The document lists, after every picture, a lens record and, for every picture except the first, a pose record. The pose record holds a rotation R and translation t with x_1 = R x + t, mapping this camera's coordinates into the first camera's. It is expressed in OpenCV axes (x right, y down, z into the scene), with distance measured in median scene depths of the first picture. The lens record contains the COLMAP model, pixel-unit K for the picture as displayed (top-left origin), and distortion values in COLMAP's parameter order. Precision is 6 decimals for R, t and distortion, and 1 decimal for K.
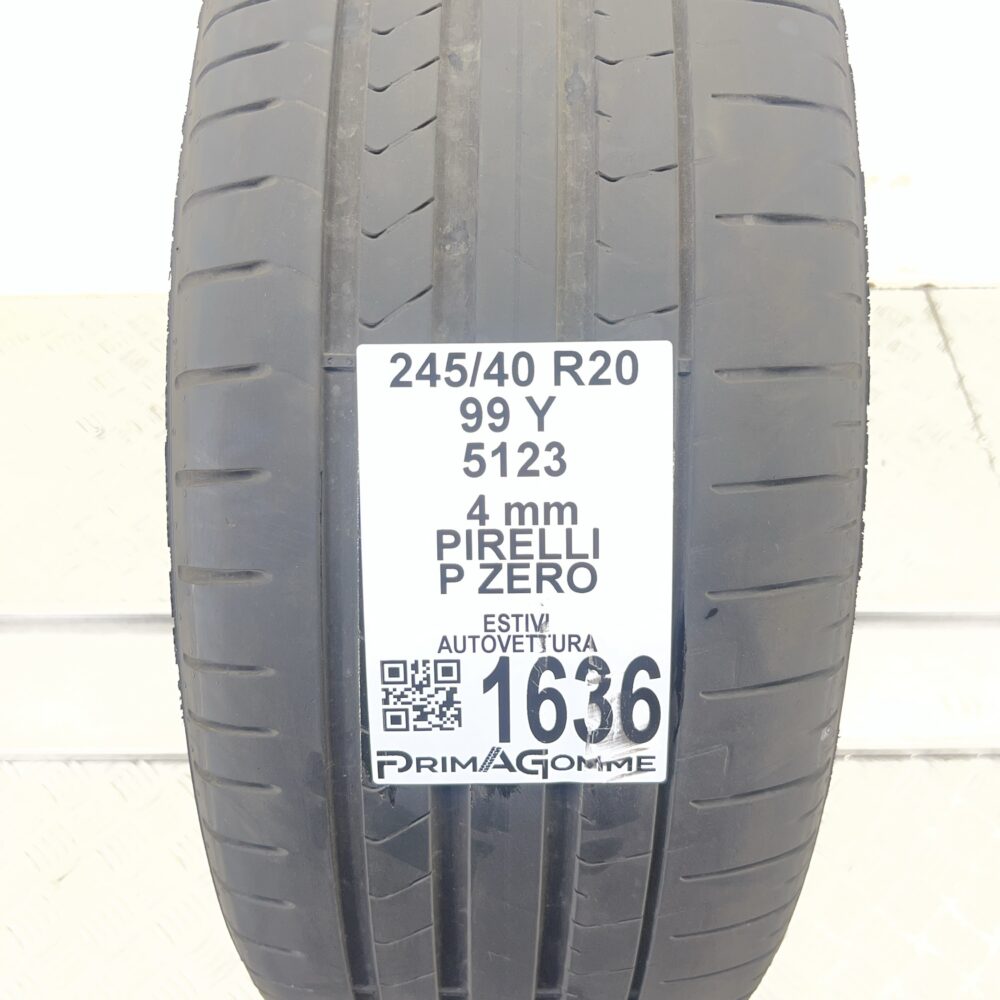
lens RADIAL K [[1060.0, 0, 500.0], [0, 1060.0, 500.0], [0, 0, 1]] dist [0.022620, -0.033614]
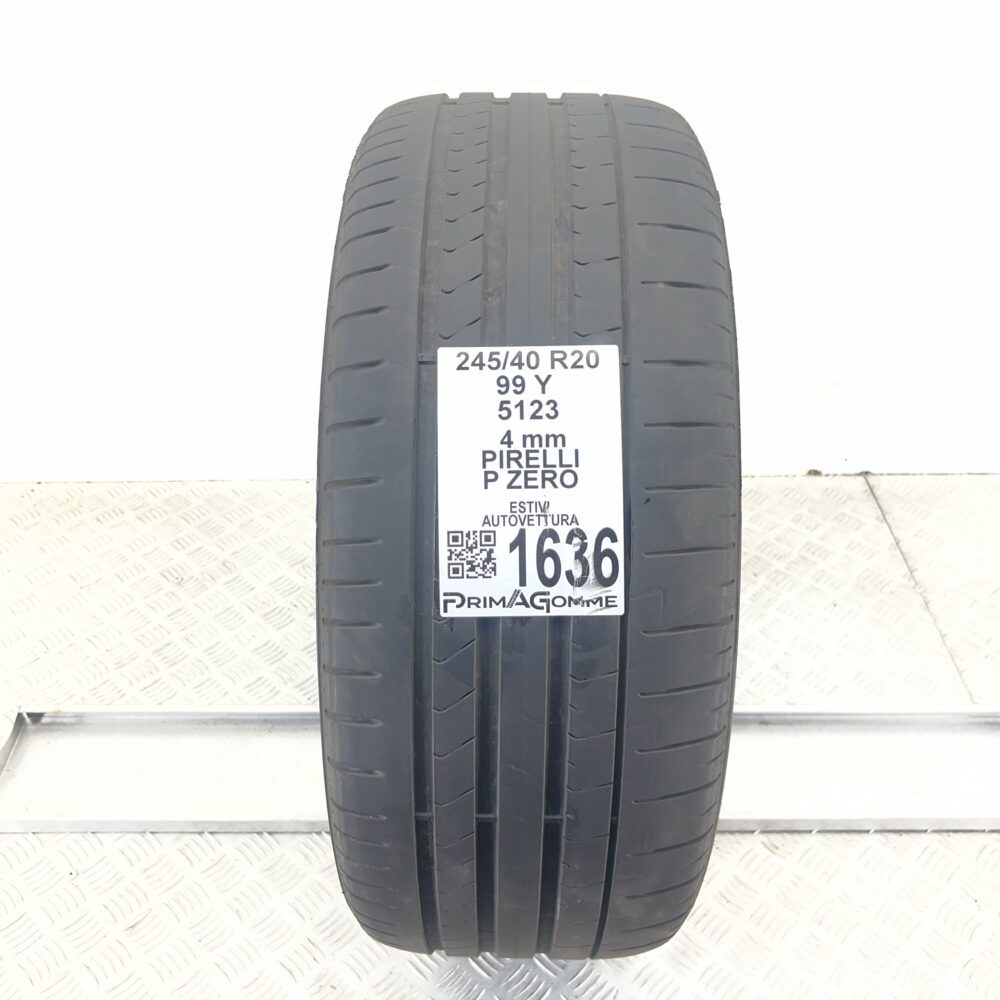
lens RADIAL K [[1060.0, 0, 500.0], [0, 1060.0, 500.0], [0, 0, 1]] dist [0.022620, -0.033614]
pose [[0.999965, -0.000328, -0.008339, -0.017263], [-0.001856, 0.965467, -0.260521, 0.537279], [0.008137, 0.260527, 0.965432, -0.606128]]
